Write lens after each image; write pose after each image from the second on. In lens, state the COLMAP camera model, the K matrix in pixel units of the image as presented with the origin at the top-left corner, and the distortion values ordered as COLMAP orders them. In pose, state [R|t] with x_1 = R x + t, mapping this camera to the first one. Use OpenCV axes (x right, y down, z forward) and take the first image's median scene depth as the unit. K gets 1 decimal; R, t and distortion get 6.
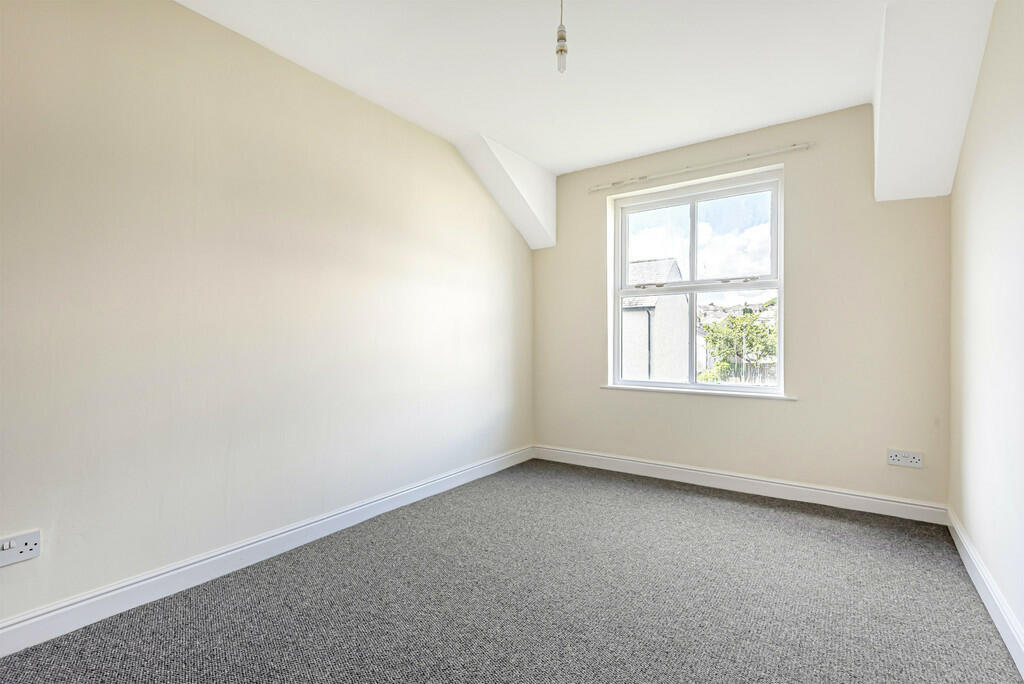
lens RADIAL K [[467.1, 0, 506.4], [0, 467.1, 340.1], [0, 0, 1]] dist [0.001810, -0.000534]
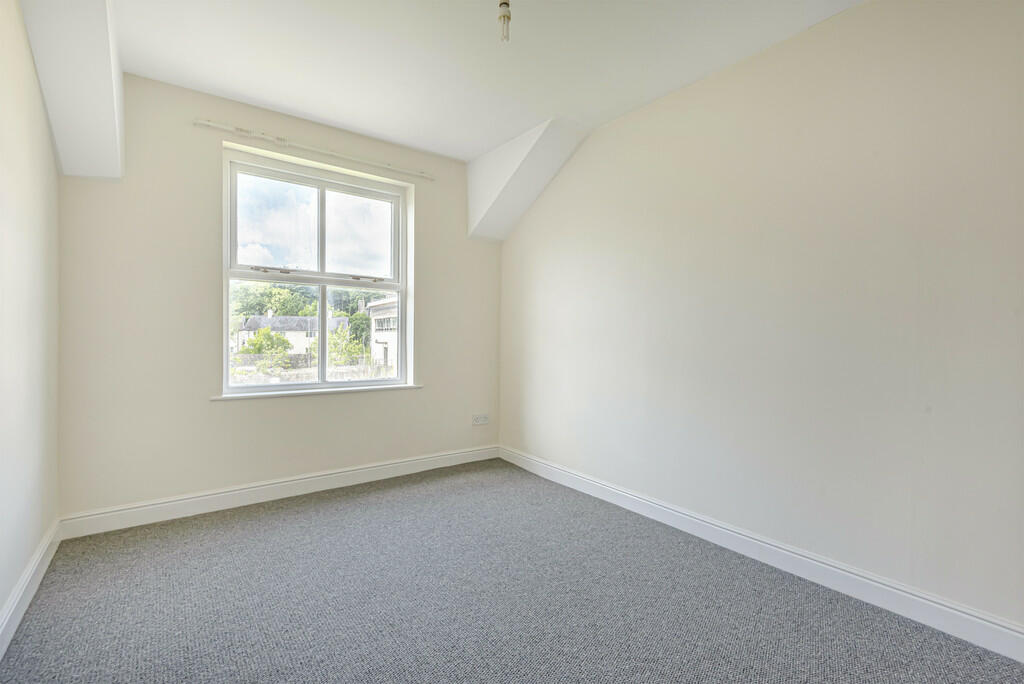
lens RADIAL K [[467.1, 0, 506.4], [0, 467.1, 340.1], [0, 0, 1]] dist [0.001810, -0.000534]
pose [[0.299294, -0.001365, 0.954160, -0.421011], [-0.010105, 0.999938, 0.004600, -0.000019], [-0.954107, -0.011019, 0.299262, 0.409154]]
